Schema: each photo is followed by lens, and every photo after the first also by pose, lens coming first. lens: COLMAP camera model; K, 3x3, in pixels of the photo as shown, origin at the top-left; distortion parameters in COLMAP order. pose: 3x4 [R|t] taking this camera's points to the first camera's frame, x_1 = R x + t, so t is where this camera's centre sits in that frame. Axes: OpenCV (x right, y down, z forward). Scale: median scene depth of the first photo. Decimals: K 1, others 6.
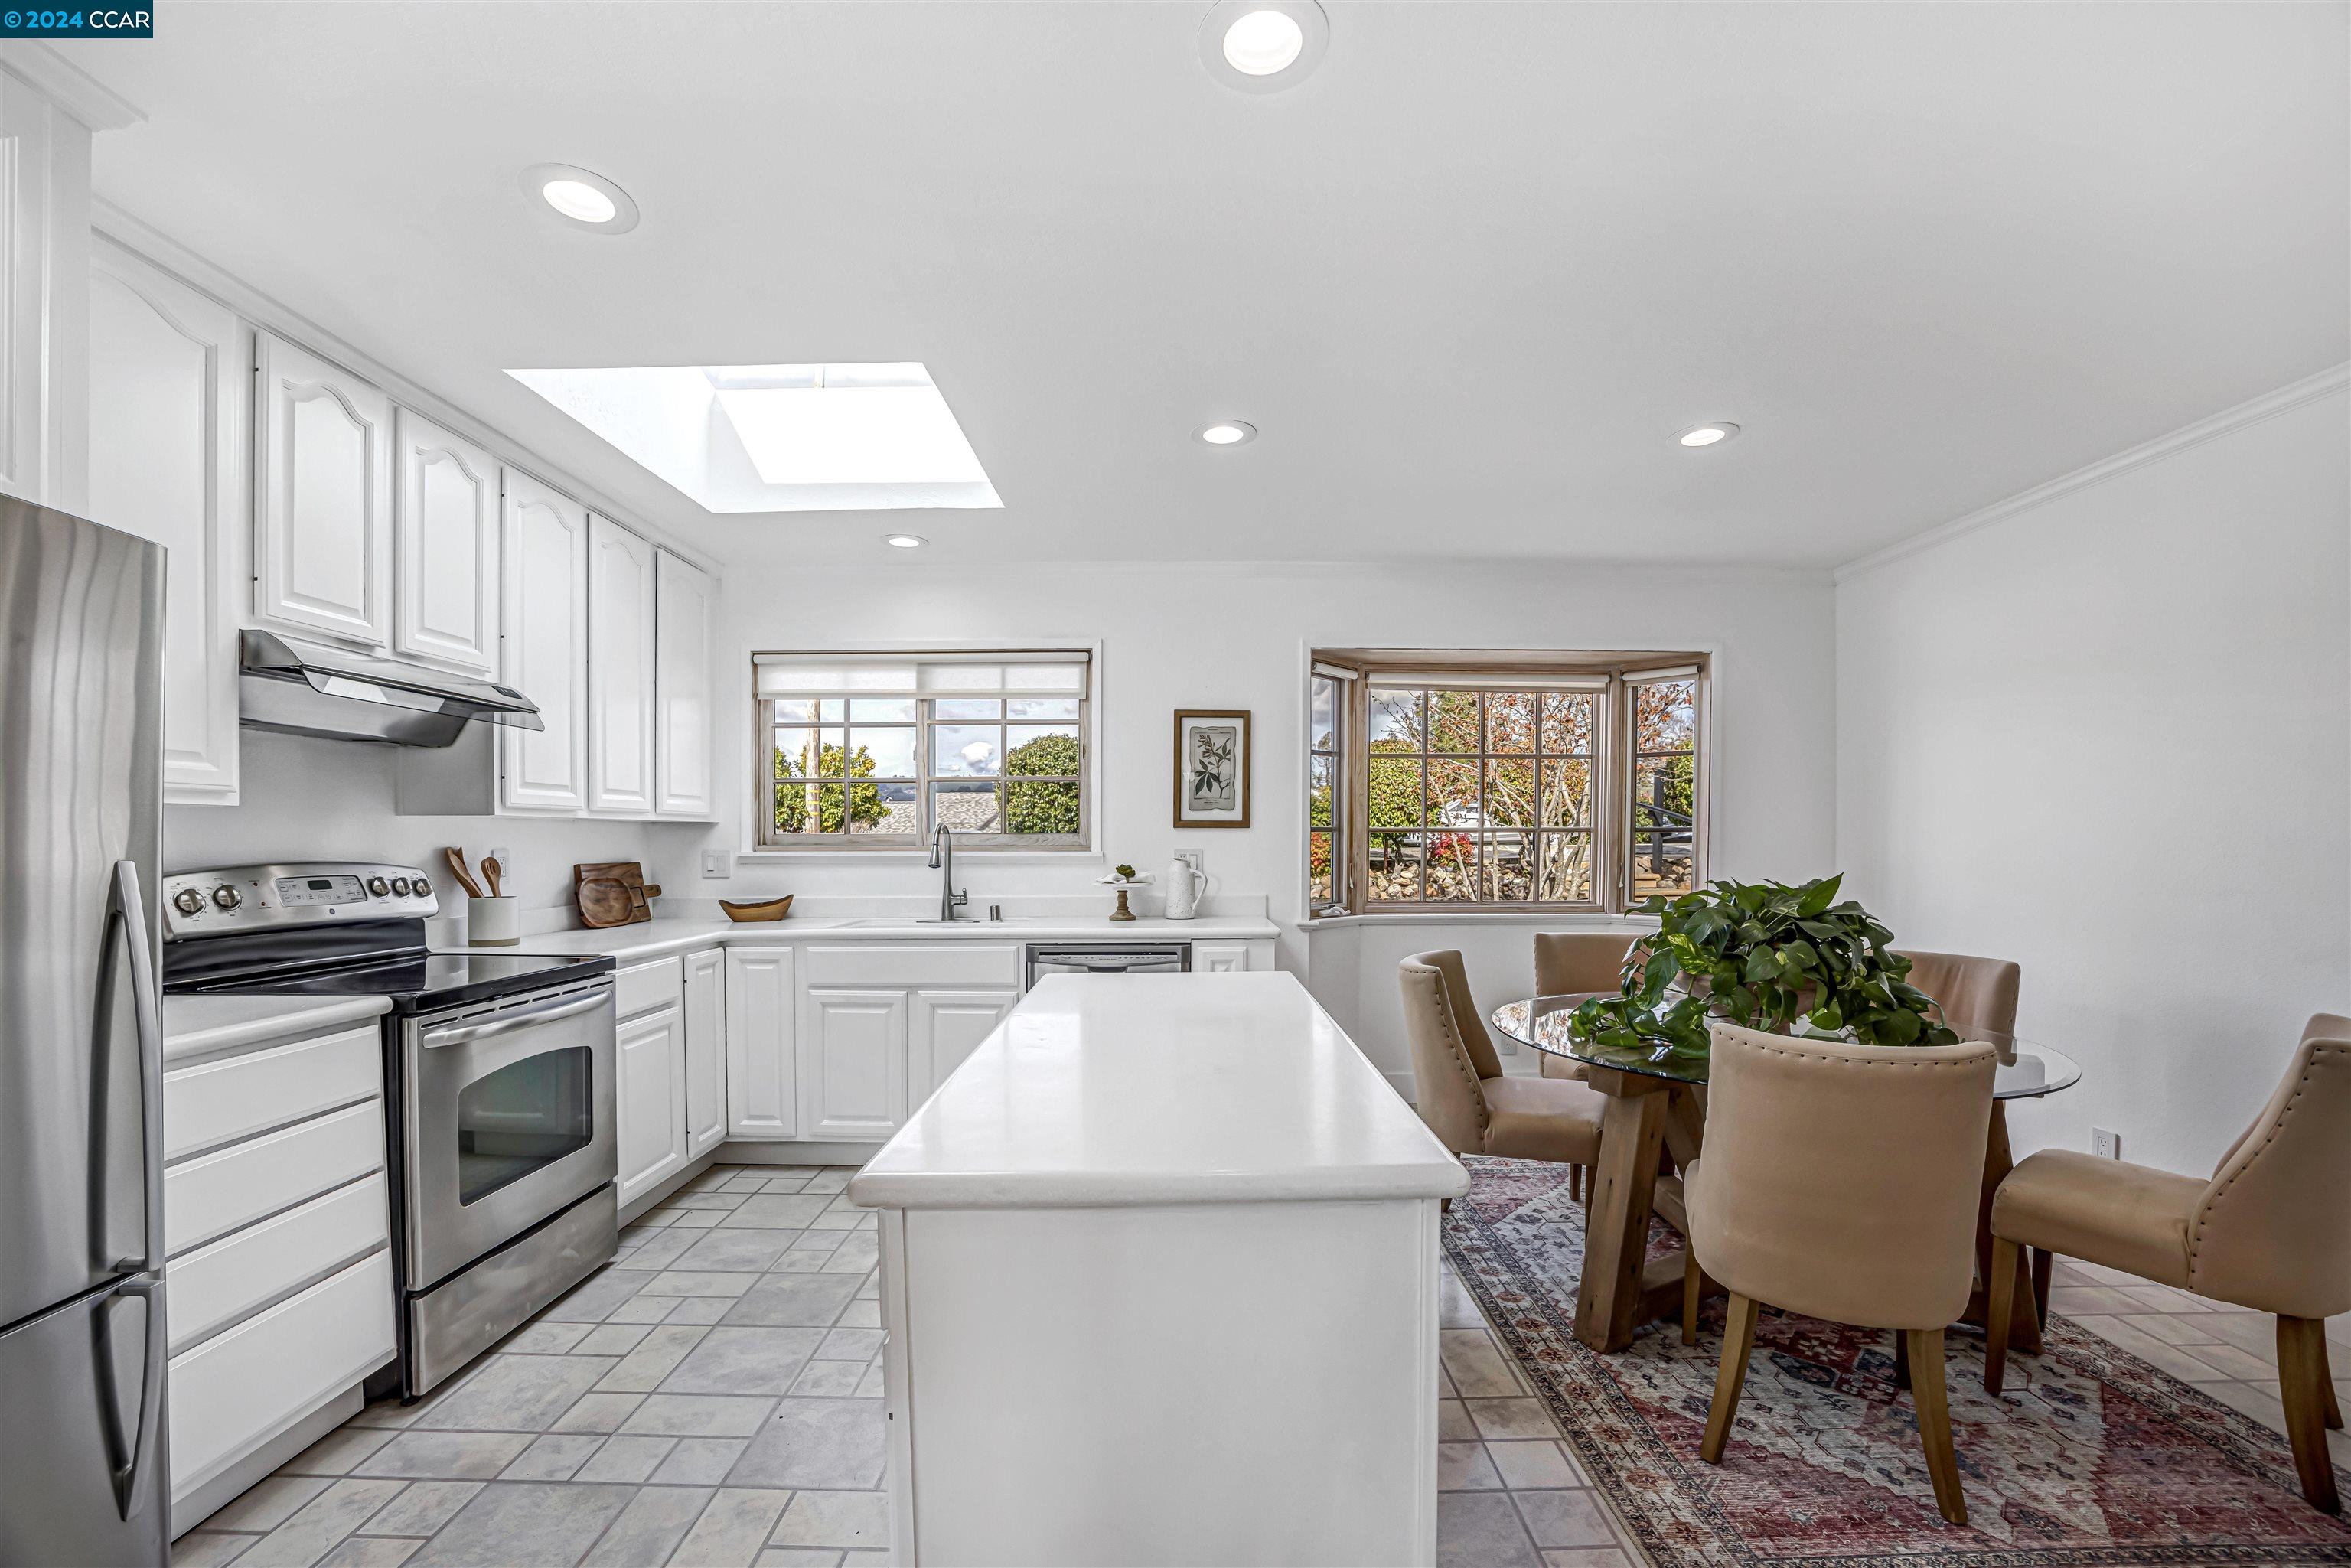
lens RADIAL K [[938.6, 0, 1176.5], [0, 938.6, 846.0], [0, 0, 1]] dist [-0.037161, 0.005348]
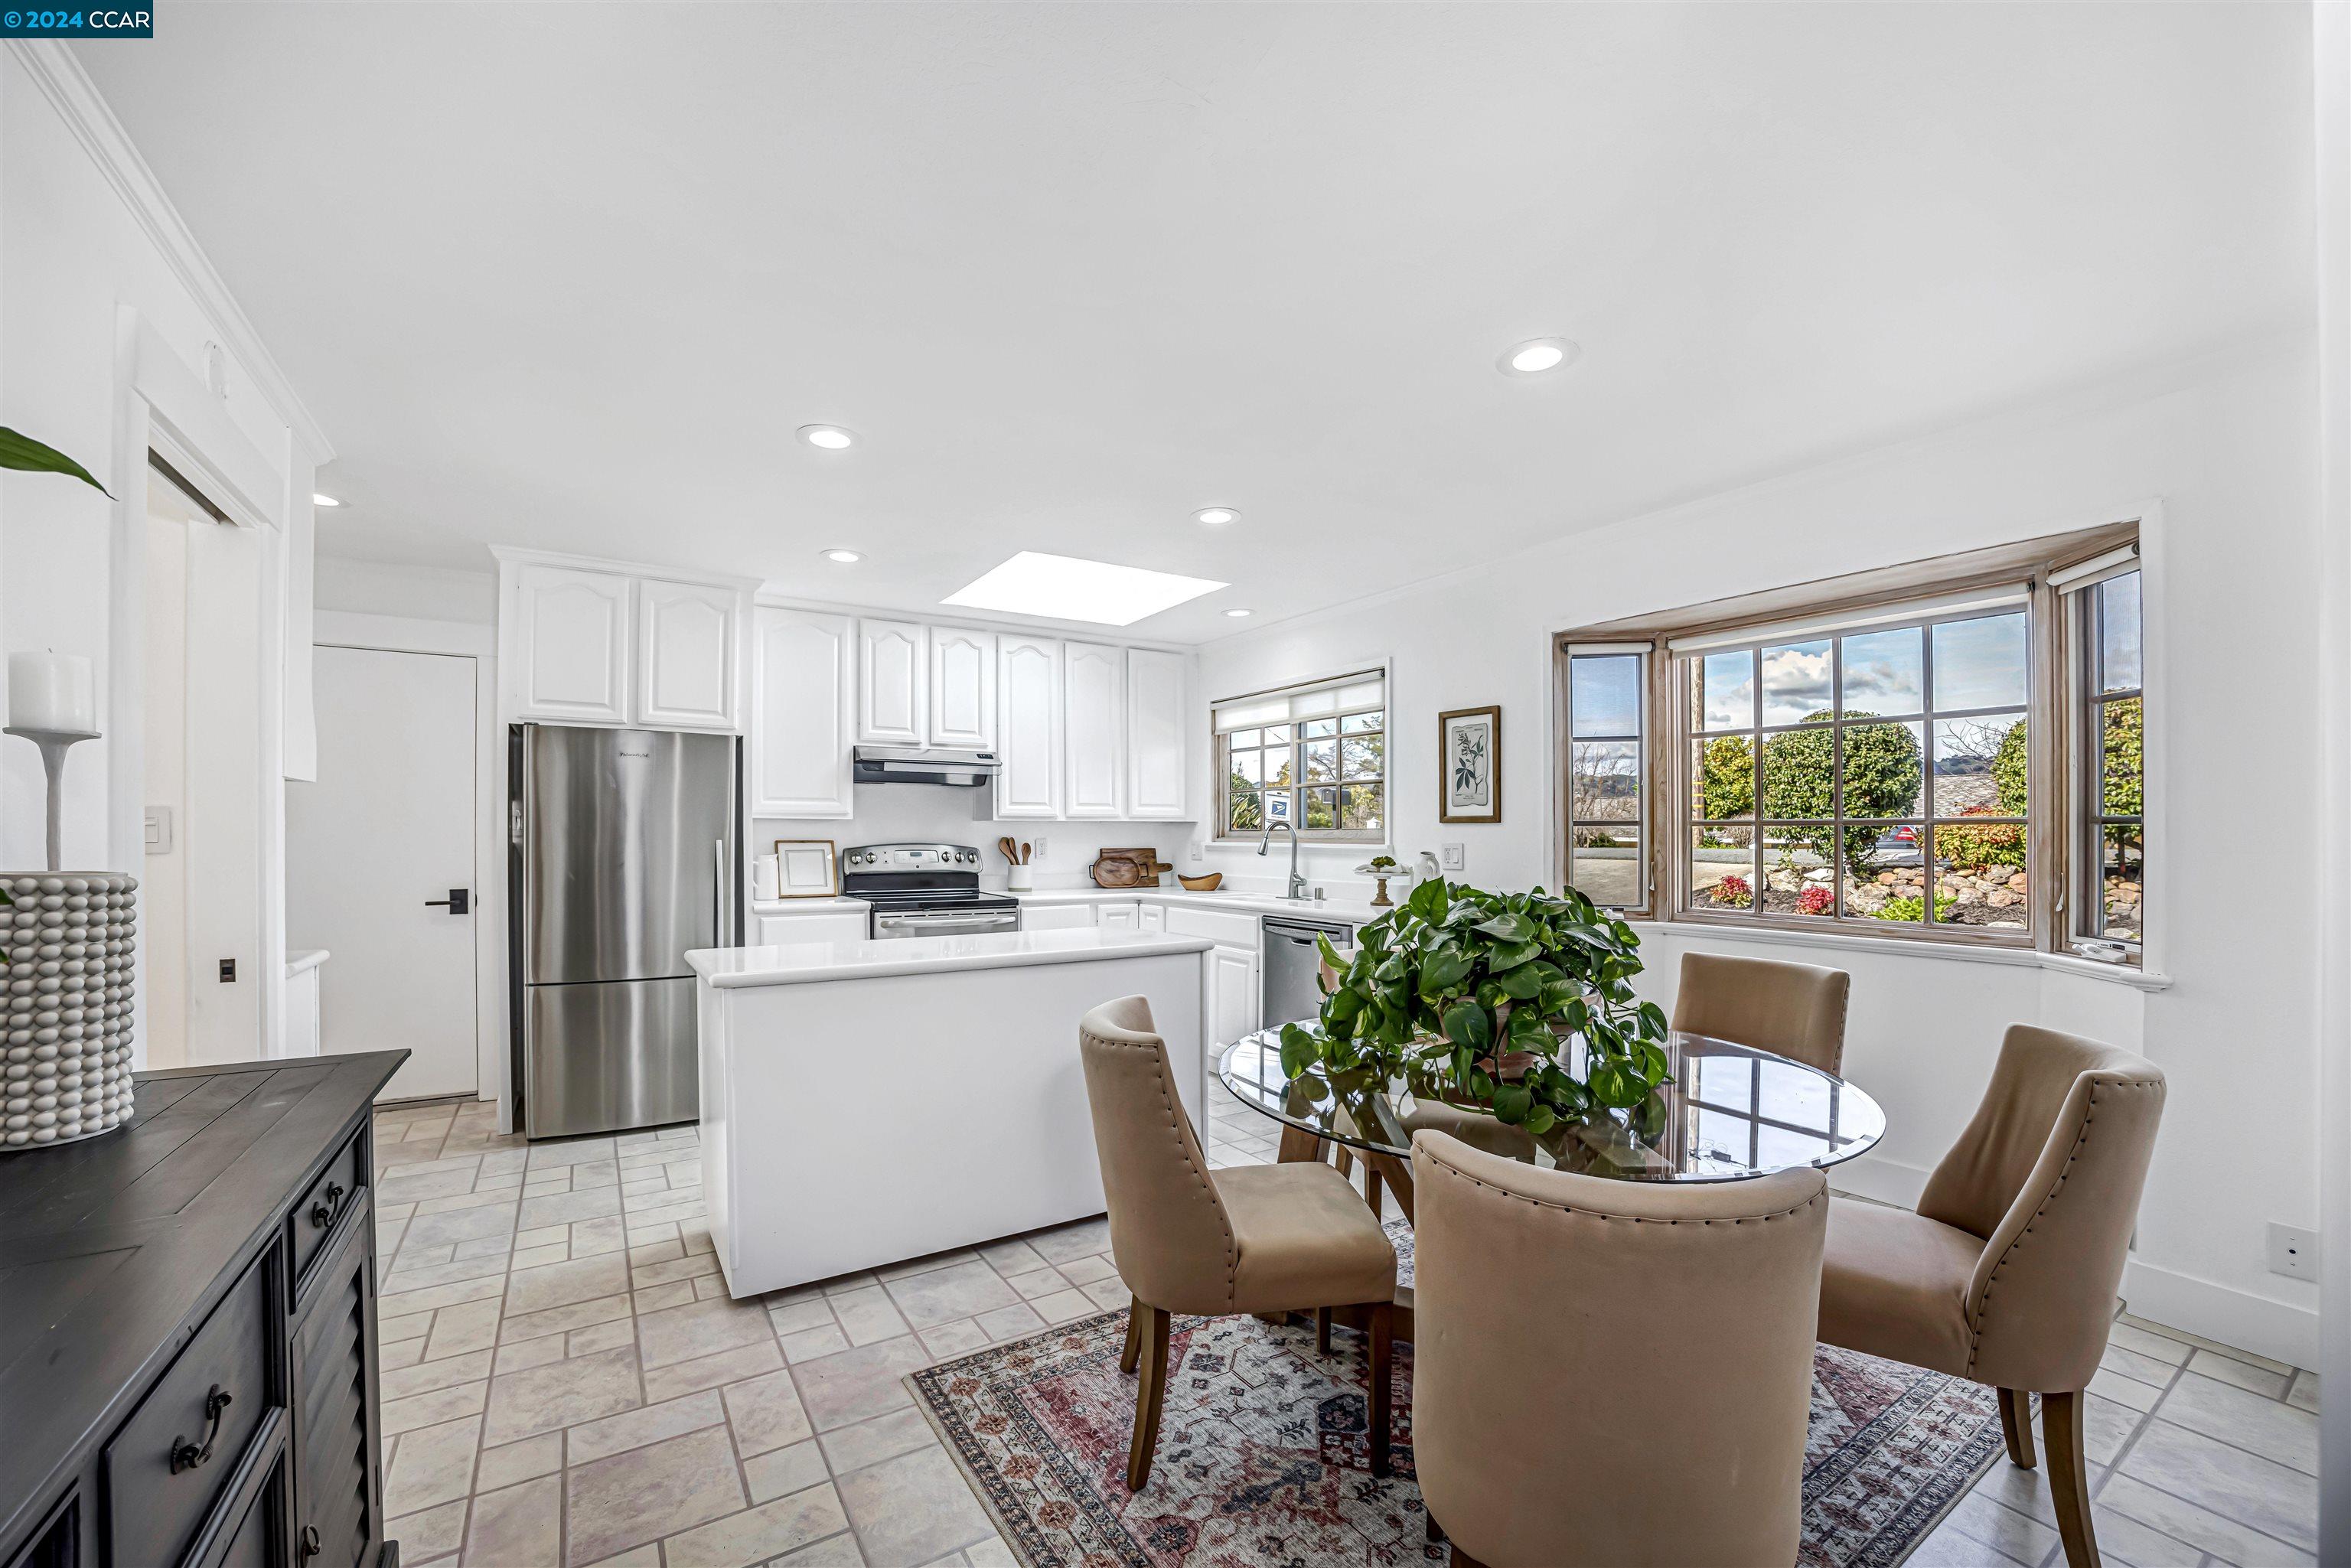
lens RADIAL K [[938.6, 0, 1185.2], [0, 938.6, 824.9], [0, 0, 1]] dist [-0.037161, 0.005348]
pose [[0.542871, -0.005037, -0.839801, 0.728595], [-0.007415, 0.999914, -0.010791, -0.004455], [0.839783, 0.012085, 0.542787, 0.185364]]
